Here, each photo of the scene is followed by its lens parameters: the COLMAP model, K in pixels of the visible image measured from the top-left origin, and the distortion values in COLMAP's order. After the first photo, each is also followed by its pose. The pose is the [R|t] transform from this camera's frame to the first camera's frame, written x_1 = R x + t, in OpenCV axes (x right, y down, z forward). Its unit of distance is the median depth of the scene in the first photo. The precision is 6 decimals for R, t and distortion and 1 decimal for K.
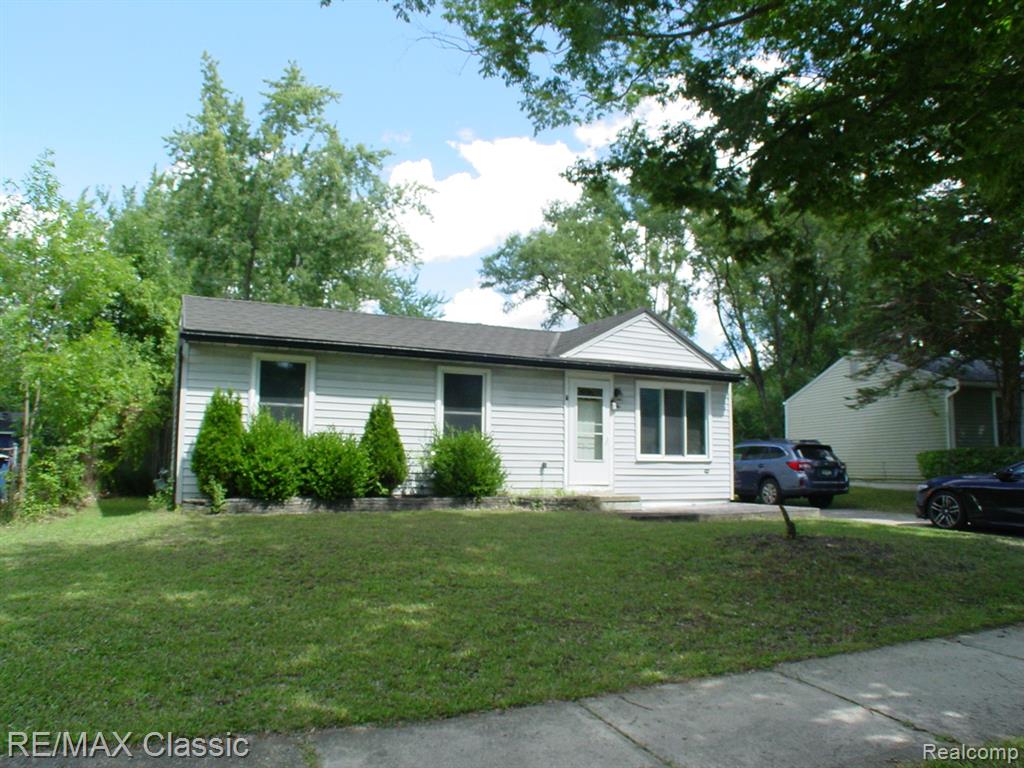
lens RADIAL K [[767.1, 0, 512.0], [0, 767.1, 384.0], [0, 0, 1]] dist [-0.195721, 0.153783]
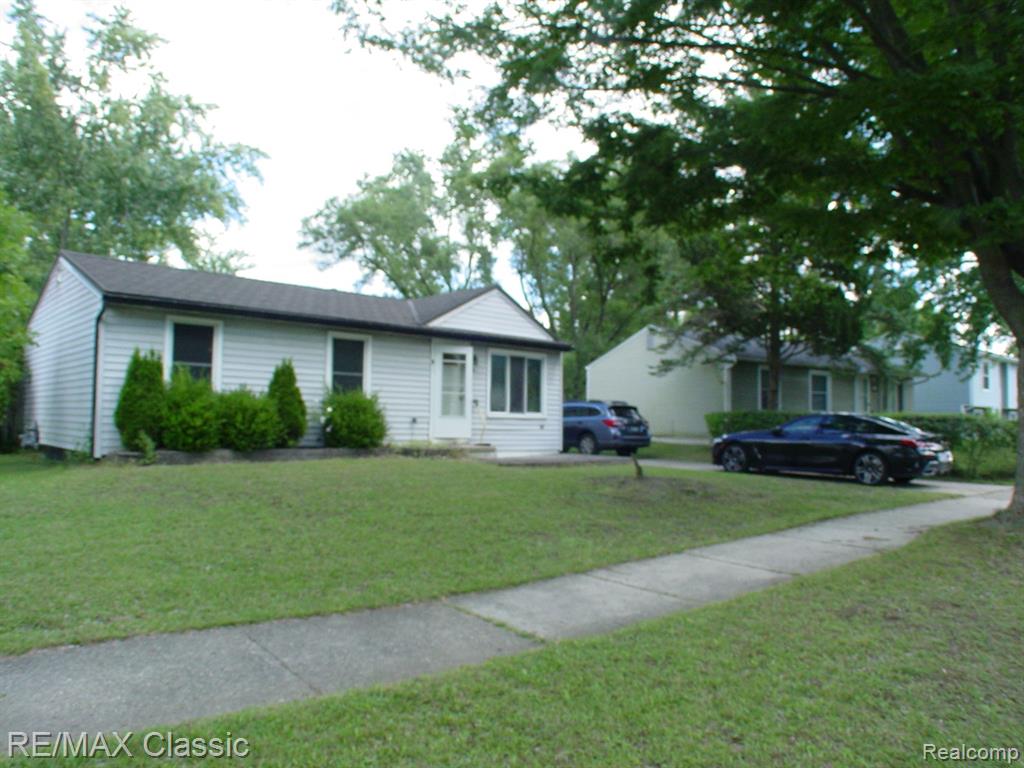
lens RADIAL K [[767.1, 0, 512.0], [0, 767.1, 384.0], [0, 0, 1]] dist [-0.195721, 0.153783]
pose [[0.954337, 0.017057, 0.298246, -0.140788], [-0.034812, 0.997916, 0.054322, -0.013977], [-0.296698, -0.062224, 0.952942, -0.118813]]
